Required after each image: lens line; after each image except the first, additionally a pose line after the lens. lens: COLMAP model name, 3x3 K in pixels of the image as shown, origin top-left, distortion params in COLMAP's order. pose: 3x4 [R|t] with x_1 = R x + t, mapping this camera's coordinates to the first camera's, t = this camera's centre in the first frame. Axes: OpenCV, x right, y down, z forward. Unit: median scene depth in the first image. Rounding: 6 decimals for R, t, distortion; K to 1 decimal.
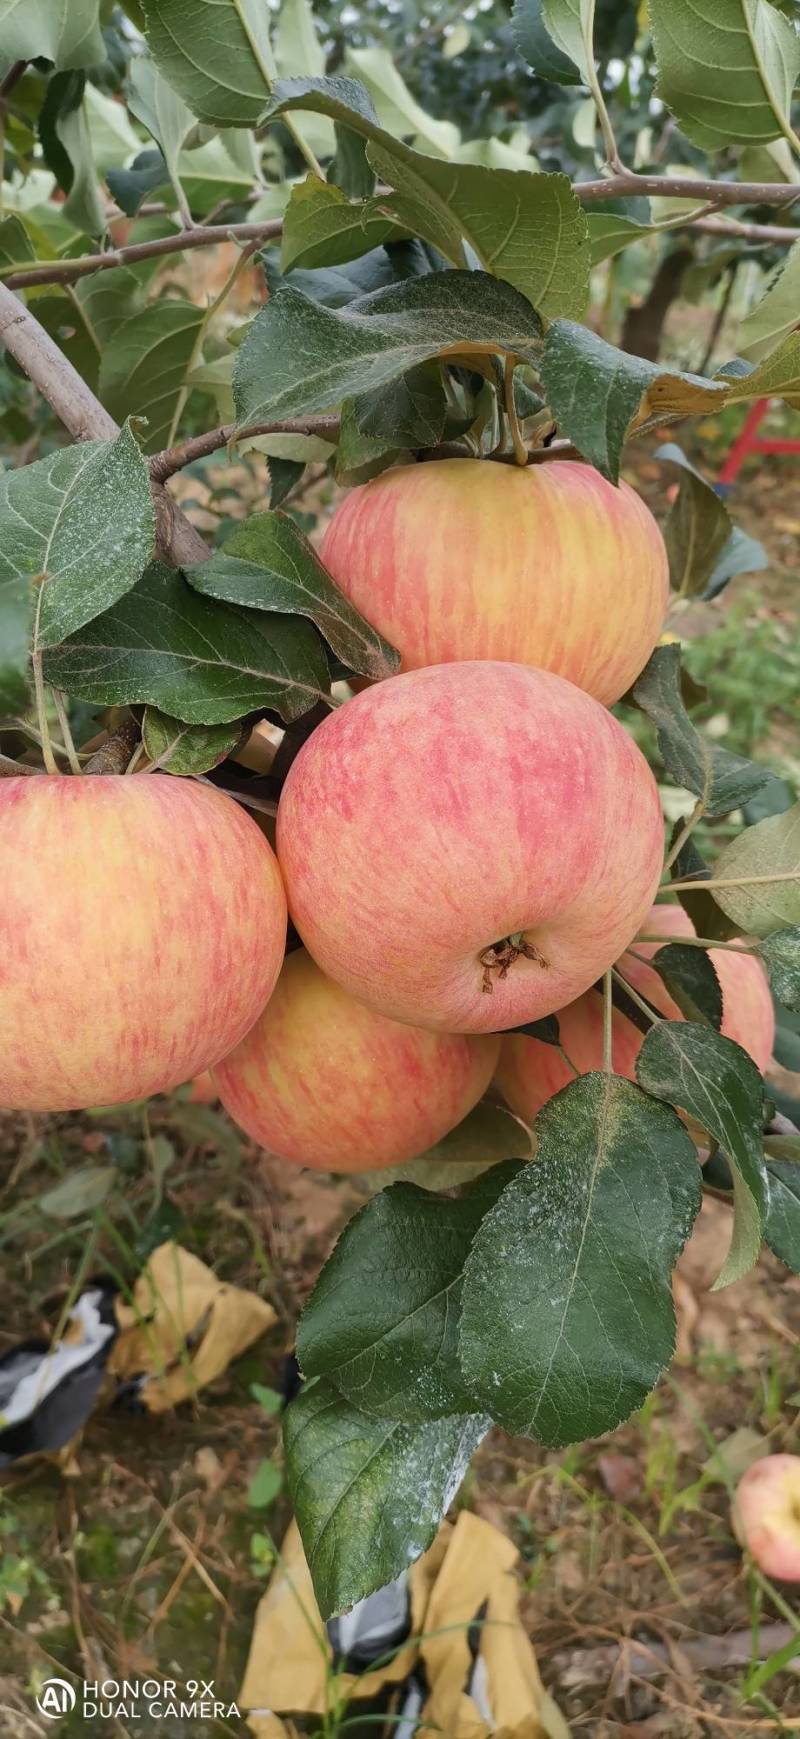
lens RADIAL K [[1308.1, 0, 437.2], [0, 1308.1, 870.0], [0, 0, 1]] dist [0.003710, -0.025670]
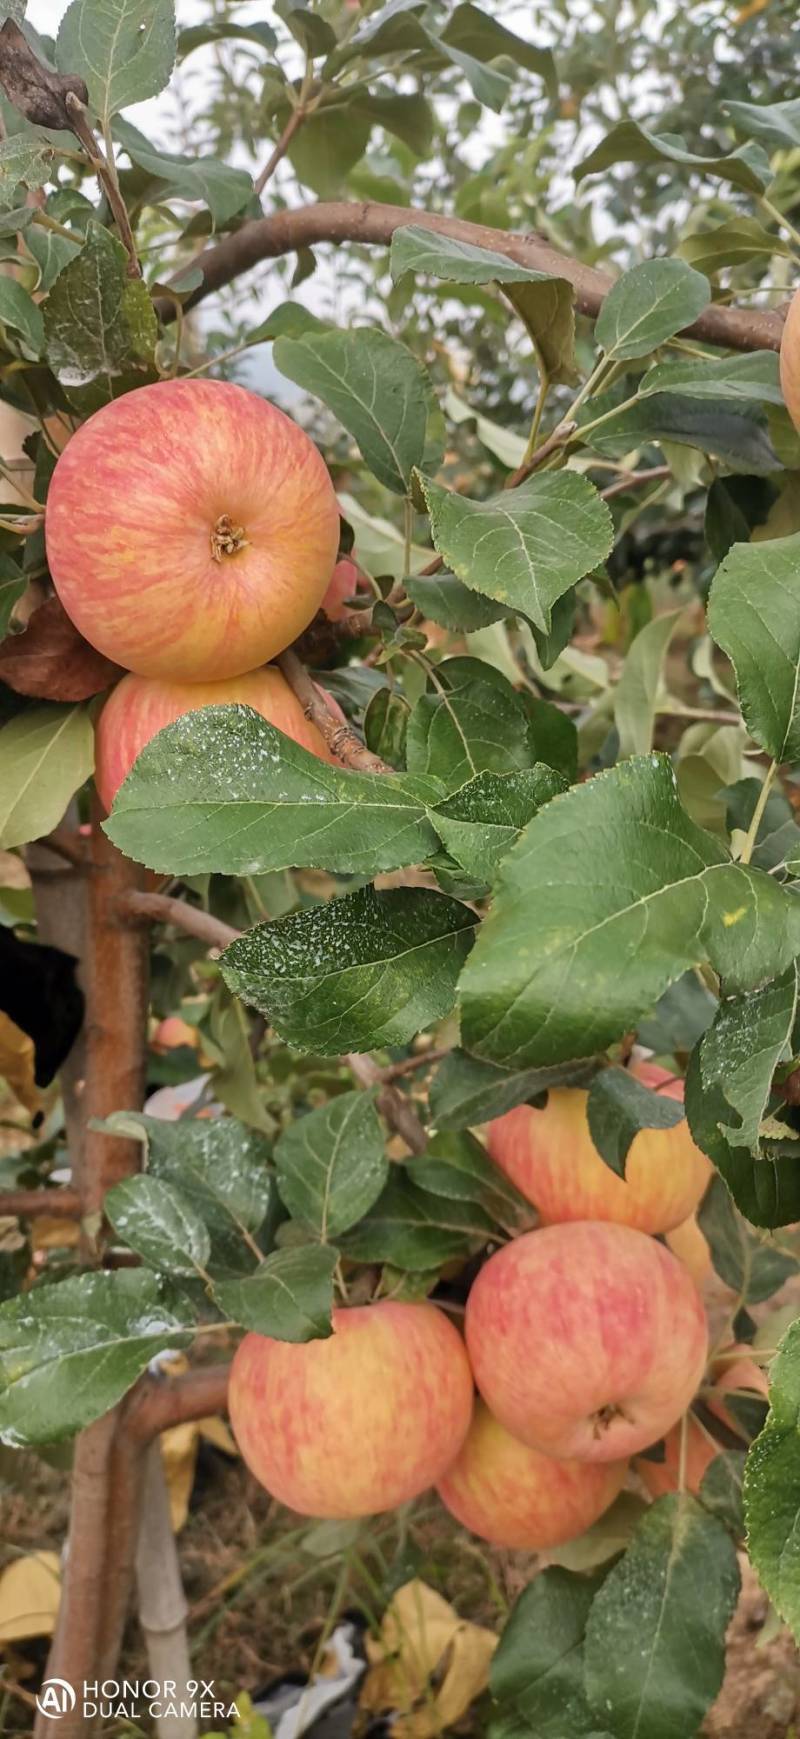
lens RADIAL K [[1308.1, 0, 437.2], [0, 1308.1, 870.0], [0, 0, 1]] dist [0.003710, -0.025670]
pose [[0.983701, -0.067663, -0.166595, 0.151002], [0.030879, 0.976302, -0.214198, -0.237300], [0.177140, 0.205563, 0.962479, -0.680927]]
